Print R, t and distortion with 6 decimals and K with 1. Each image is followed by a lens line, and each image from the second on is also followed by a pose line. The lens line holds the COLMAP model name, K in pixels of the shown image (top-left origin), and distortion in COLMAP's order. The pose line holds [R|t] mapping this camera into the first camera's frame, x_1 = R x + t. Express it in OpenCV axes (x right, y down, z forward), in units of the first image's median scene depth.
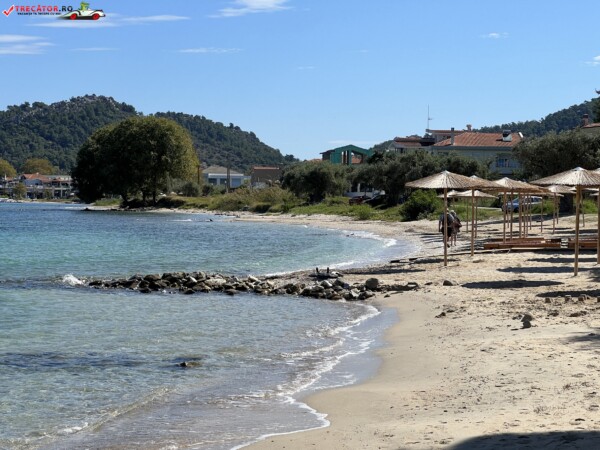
lens RADIAL K [[1303.2, 0, 300.0], [0, 1303.2, 225.0], [0, 0, 1]] dist [0.092960, 0.431772]
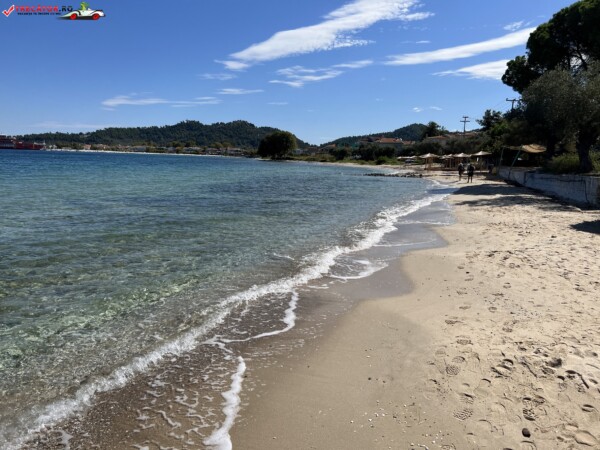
lens RADIAL K [[442.2, 0, 290.3], [0, 442.2, 241.2], [0, 0, 1]] dist [0.087922, -0.121078]
pose [[0.999385, 0.020826, -0.028199, -0.059104], [-0.015840, 0.985876, 0.166725, 0.002008], [0.031273, -0.166176, 0.985600, -0.122338]]
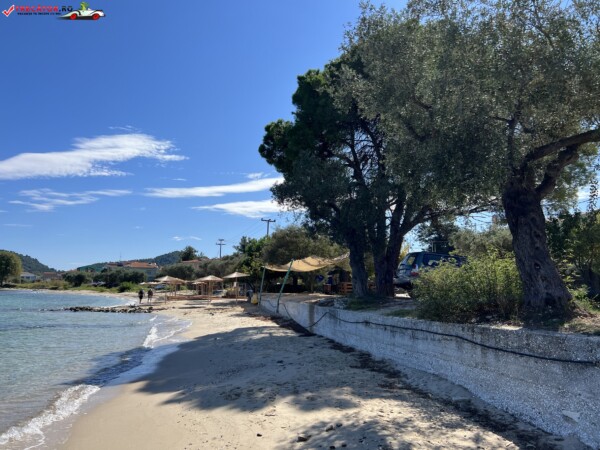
lens RADIAL K [[442.2, 0, 290.3], [0, 442.2, 241.2], [0, 0, 1]] dist [0.087922, -0.121078]
pose [[0.885389, 0.054782, 0.461613, -0.024328], [0.000875, 0.992834, -0.119502, 0.001403], [-0.464851, 0.106210, 0.878995, -0.031924]]
